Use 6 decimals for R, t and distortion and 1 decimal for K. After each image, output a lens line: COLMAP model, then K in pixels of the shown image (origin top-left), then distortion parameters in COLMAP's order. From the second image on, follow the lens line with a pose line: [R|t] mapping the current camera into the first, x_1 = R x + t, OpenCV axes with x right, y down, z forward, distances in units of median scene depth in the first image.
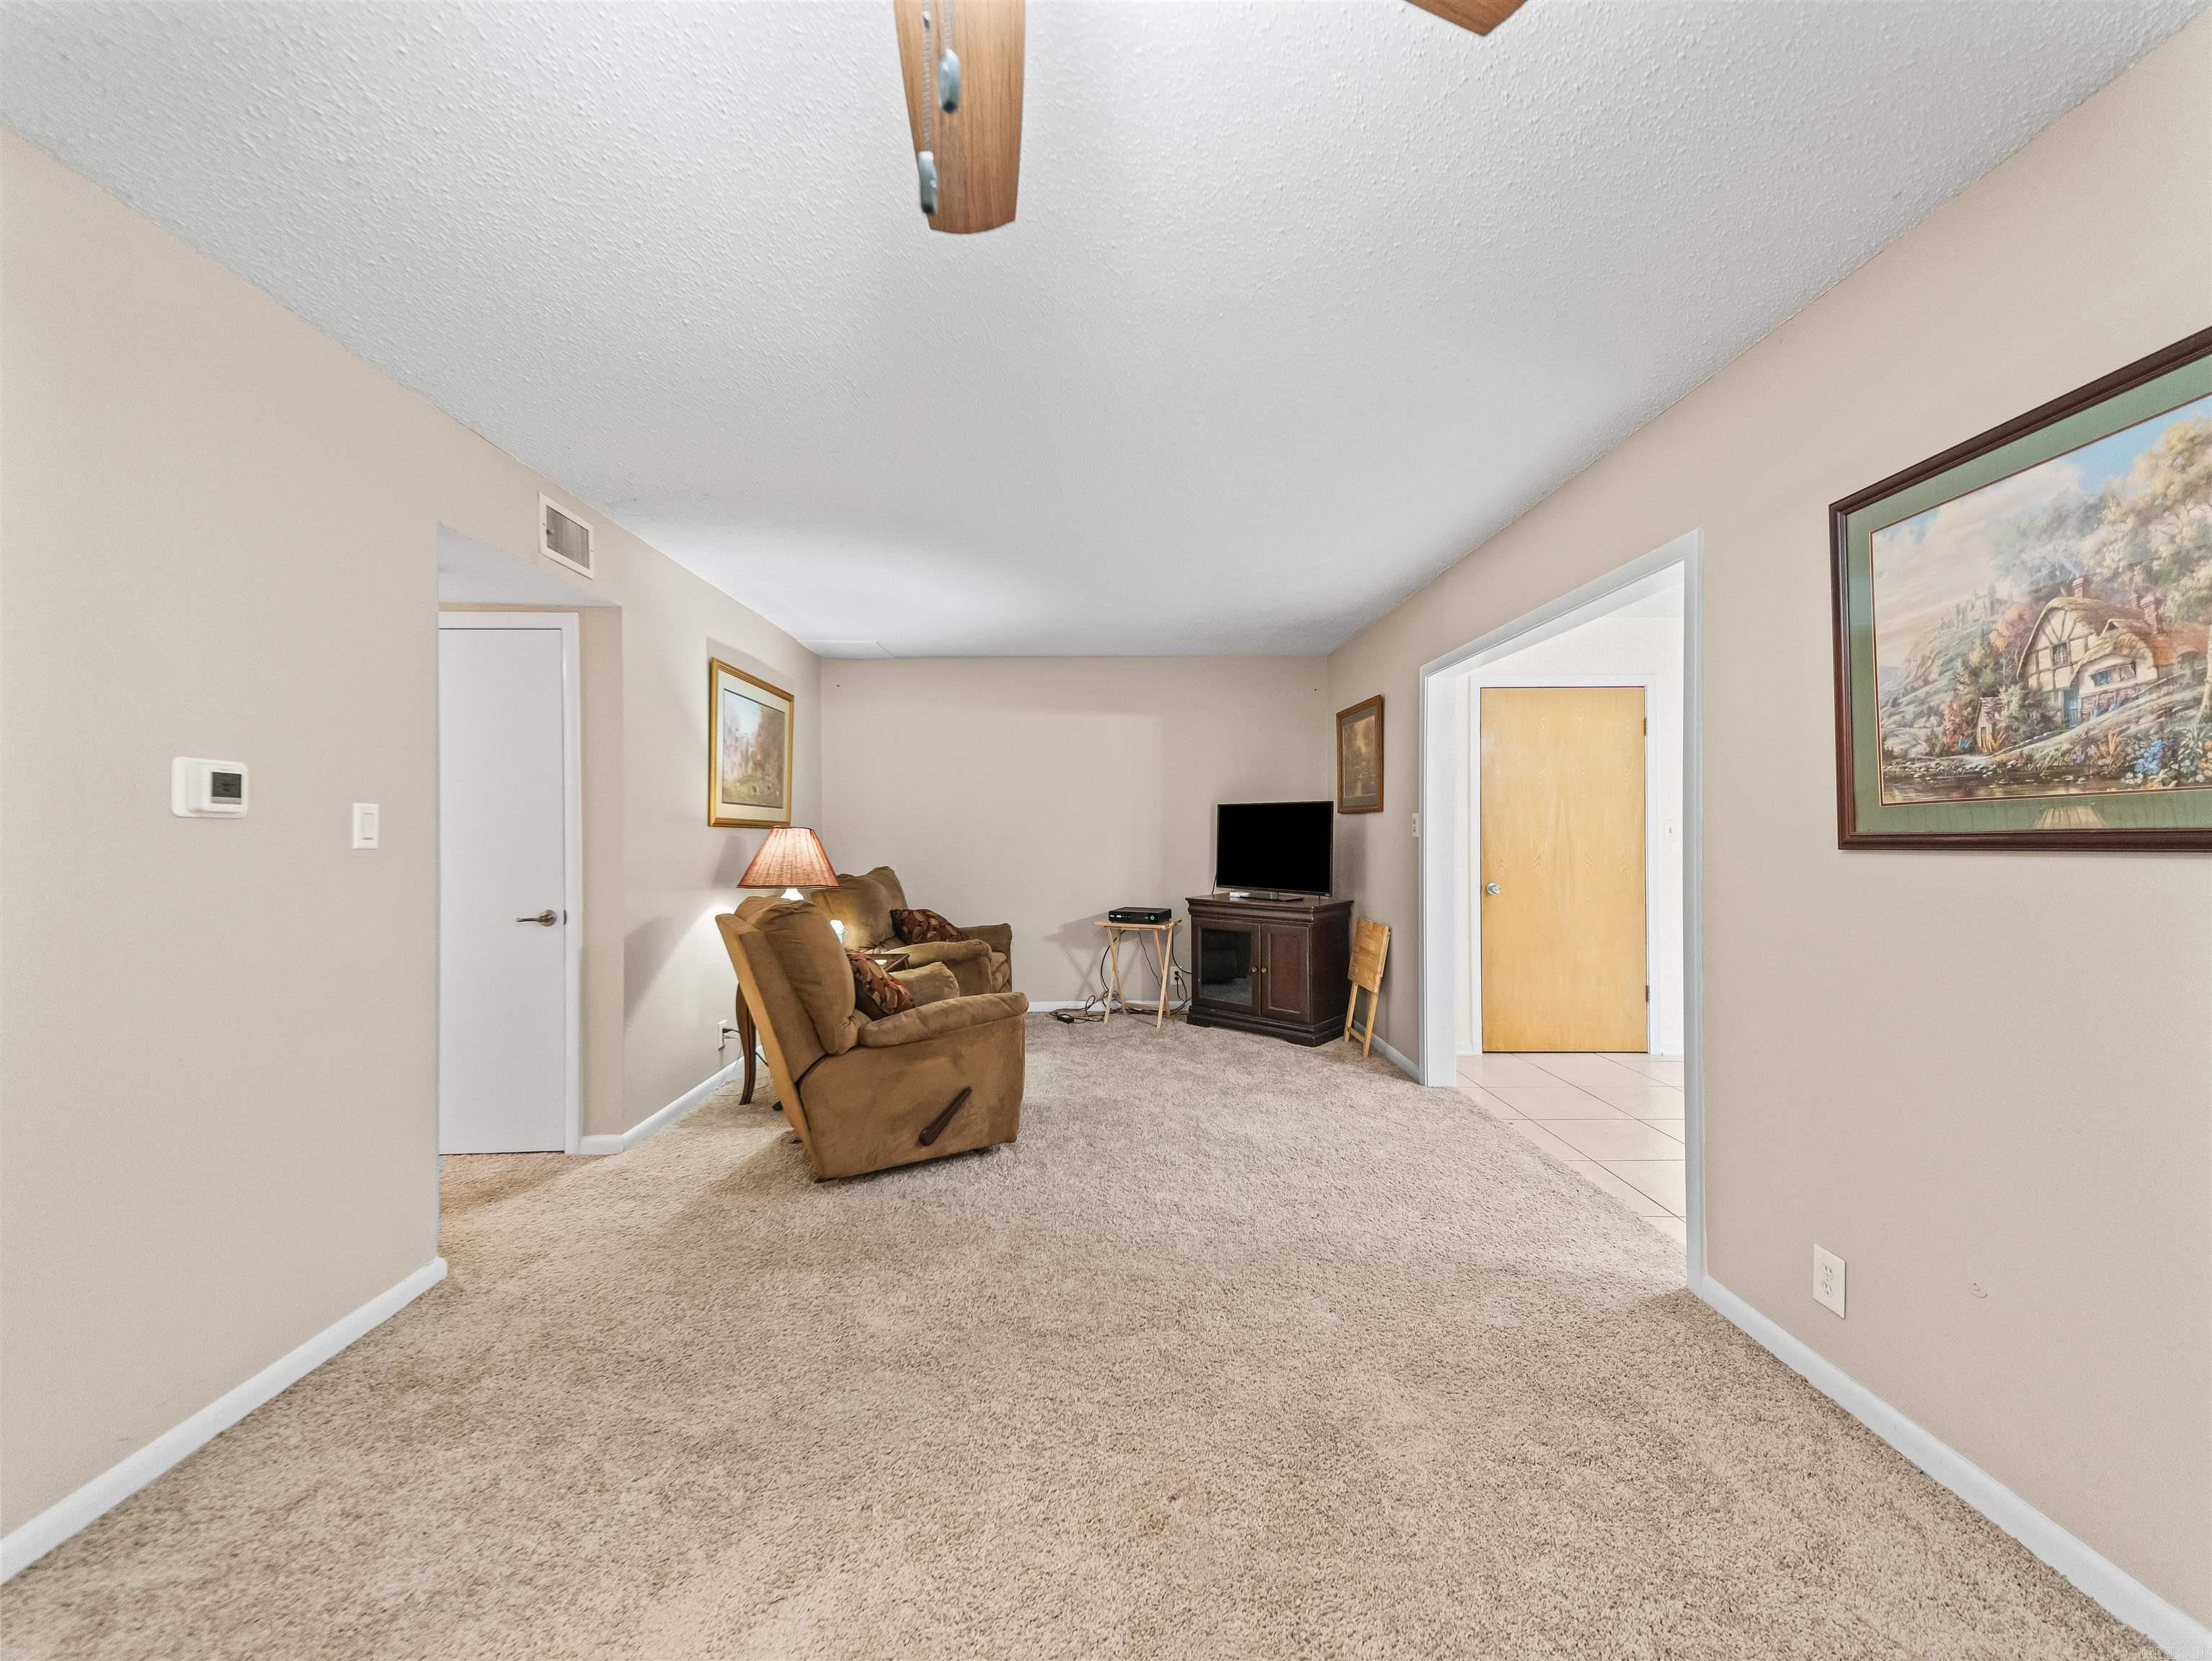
lens RADIAL K [[859.9, 0, 1119.0], [0, 859.9, 826.8], [0, 0, 1]] dist [0.027141, -0.008621]
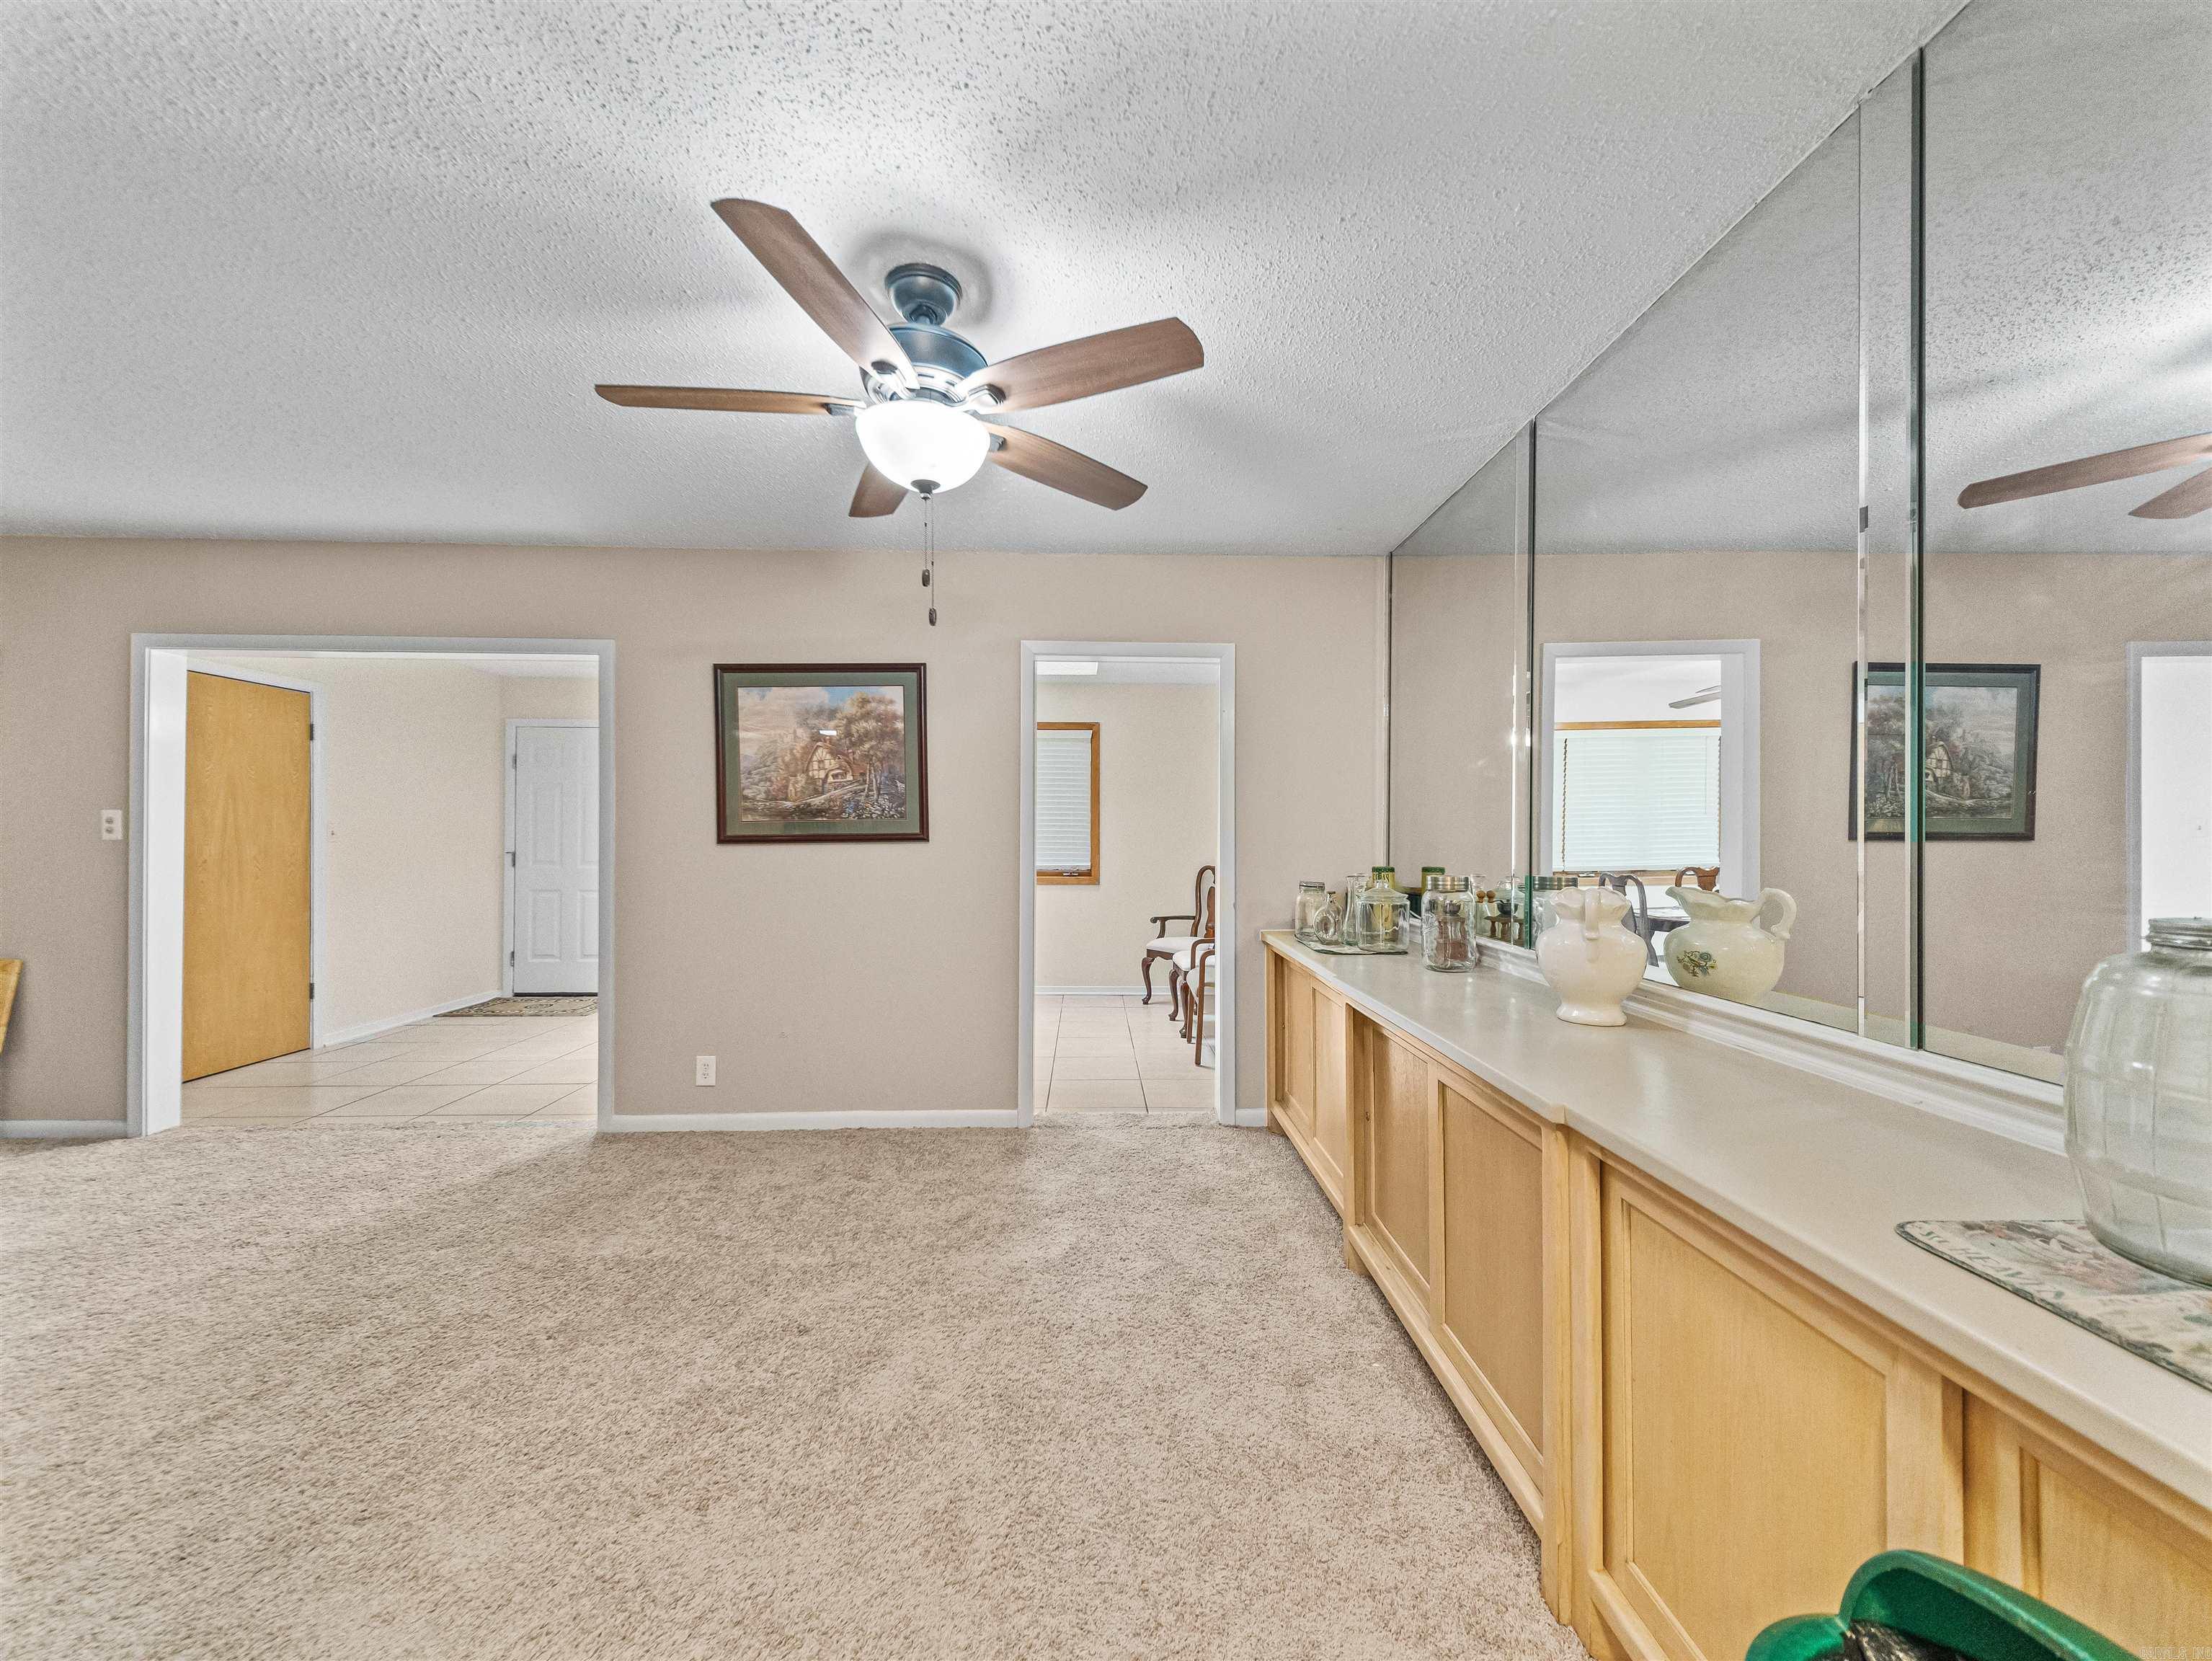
lens RADIAL K [[859.9, 0, 1095.7], [0, 859.9, 828.4], [0, 0, 1]] dist [0.027141, -0.008621]
pose [[-0.002173, 0.007571, 0.999969, -0.713644], [-0.007420, 0.999944, -0.007587, 0.000074], [-0.999970, -0.007437, -0.002117, 0.107296]]
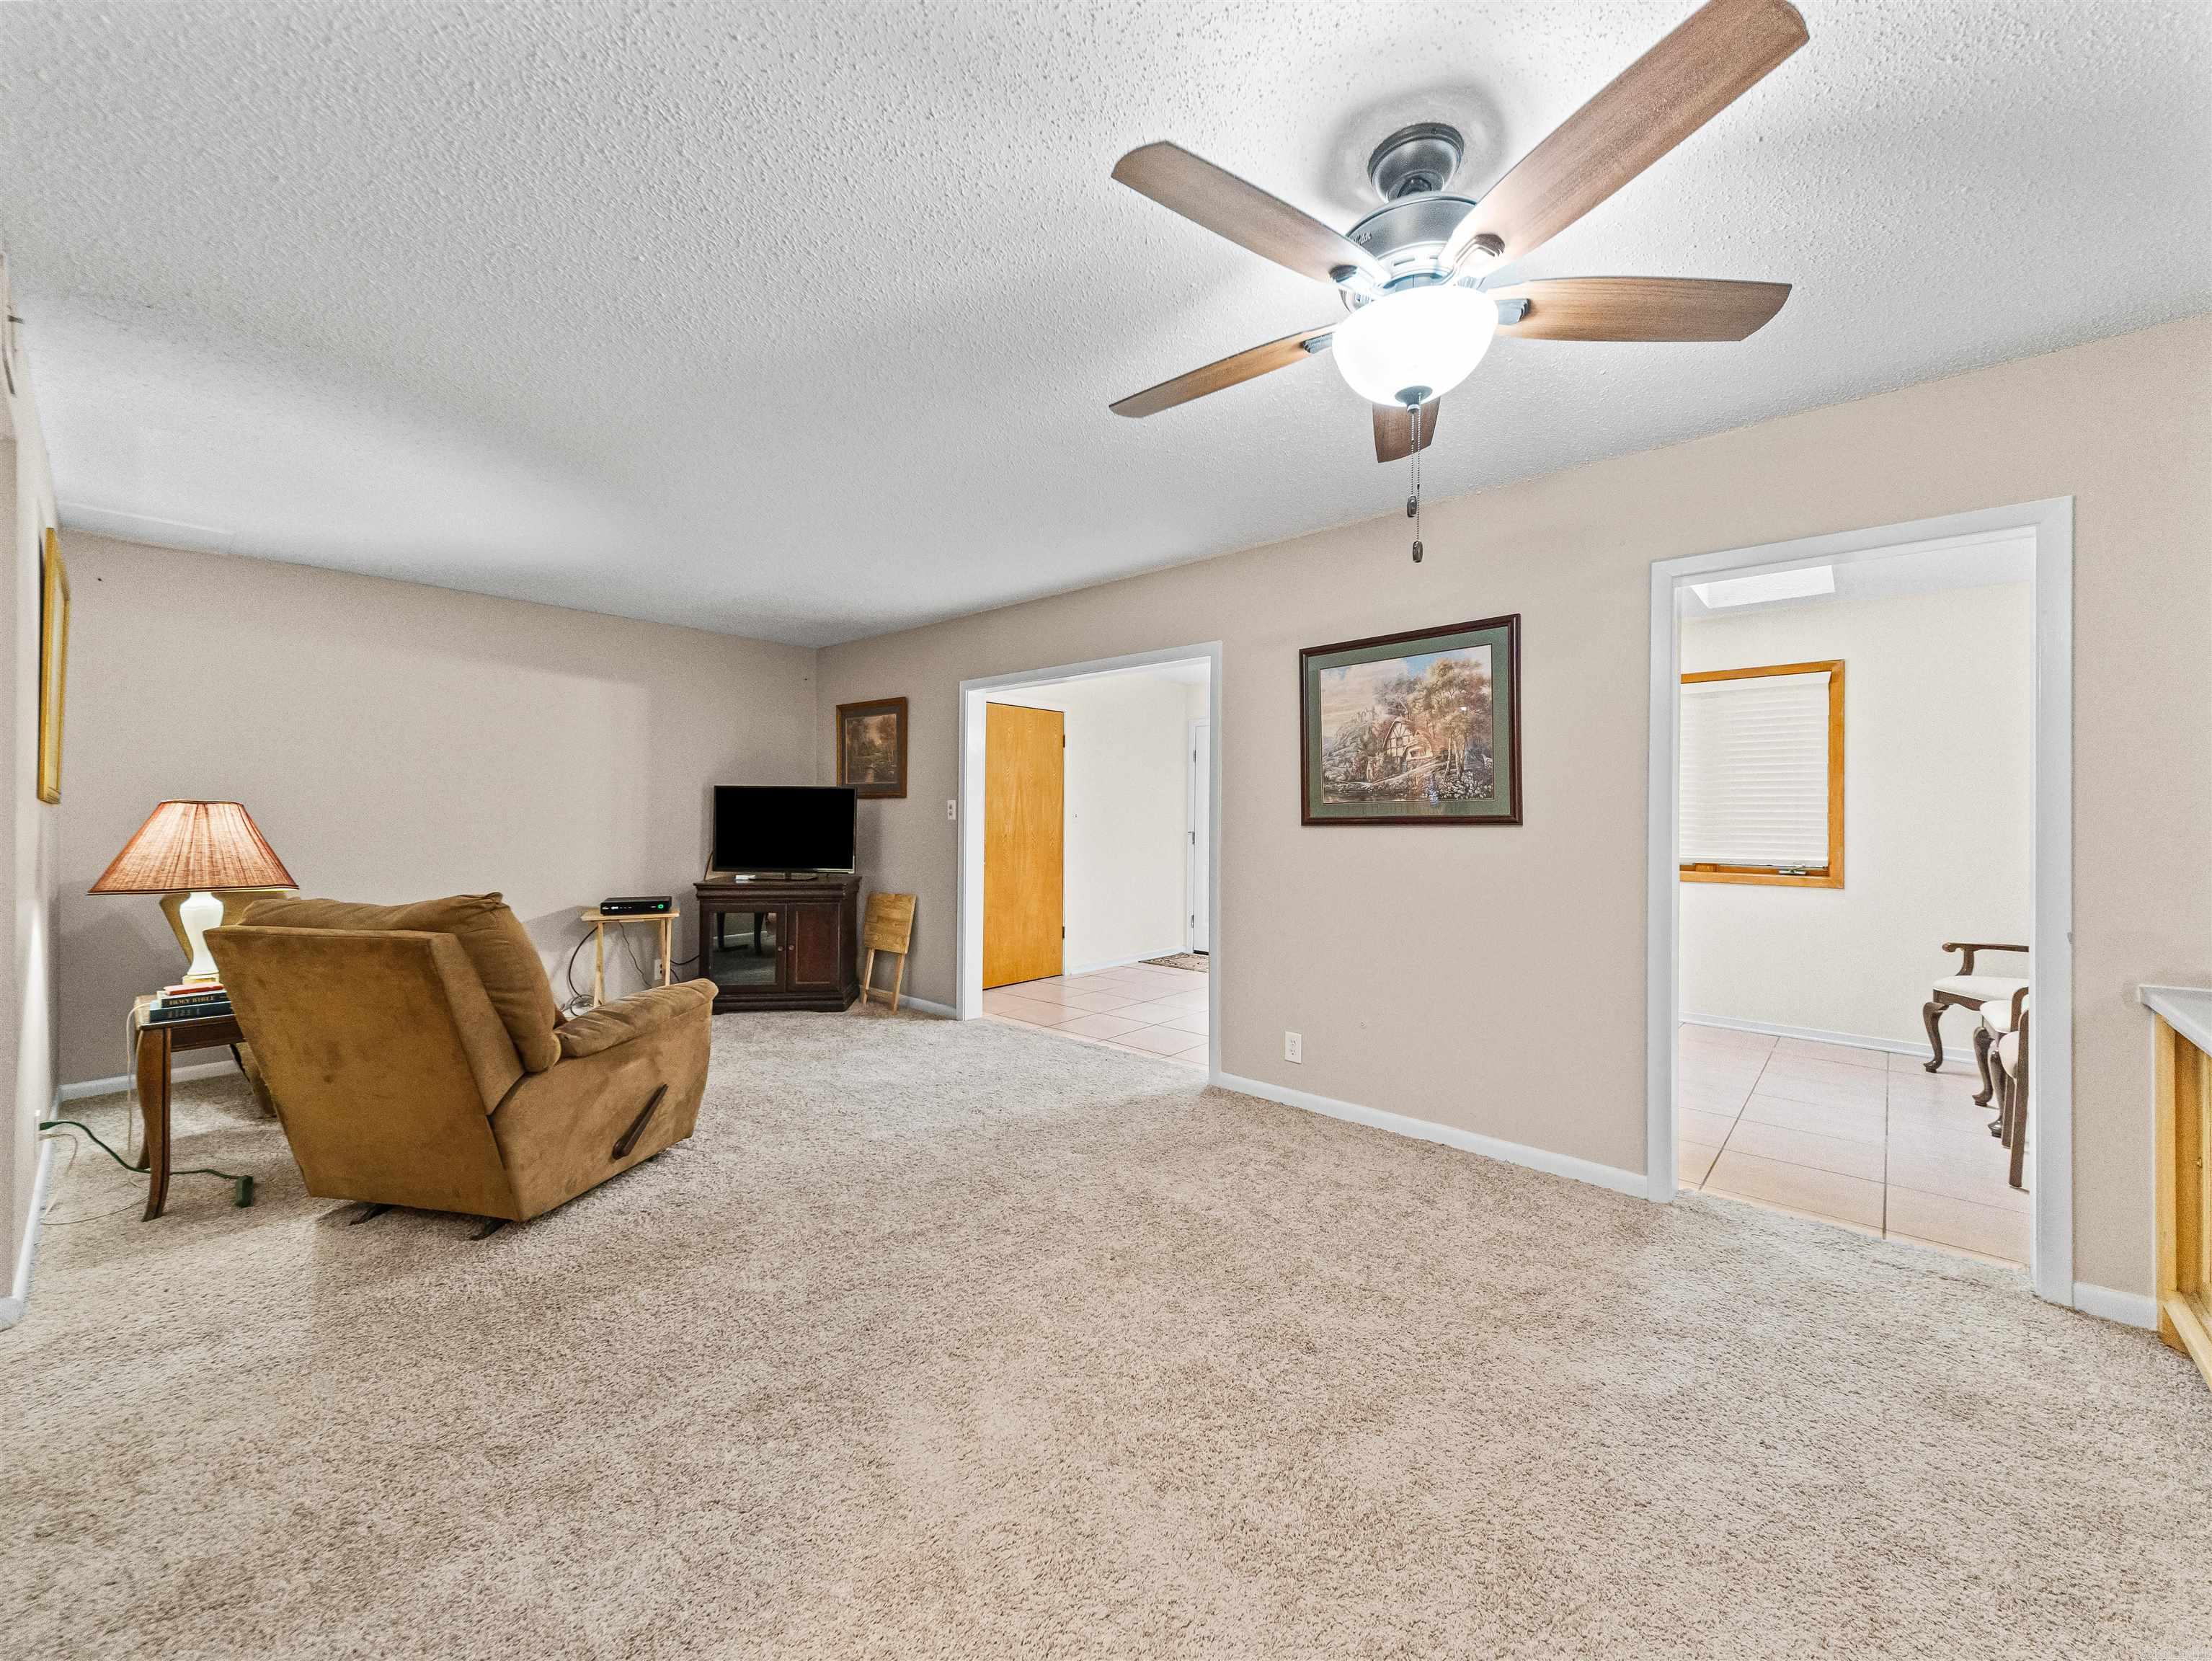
lens RADIAL K [[859.9, 0, 1127.5], [0, 859.9, 810.8], [0, 0, 1]] dist [0.027141, -0.008621]
pose [[0.675699, 0.008450, 0.737129, -0.567334], [-0.008824, 0.999955, -0.003374, 0.001642], [-0.737125, -0.004225, 0.675744, -0.013221]]
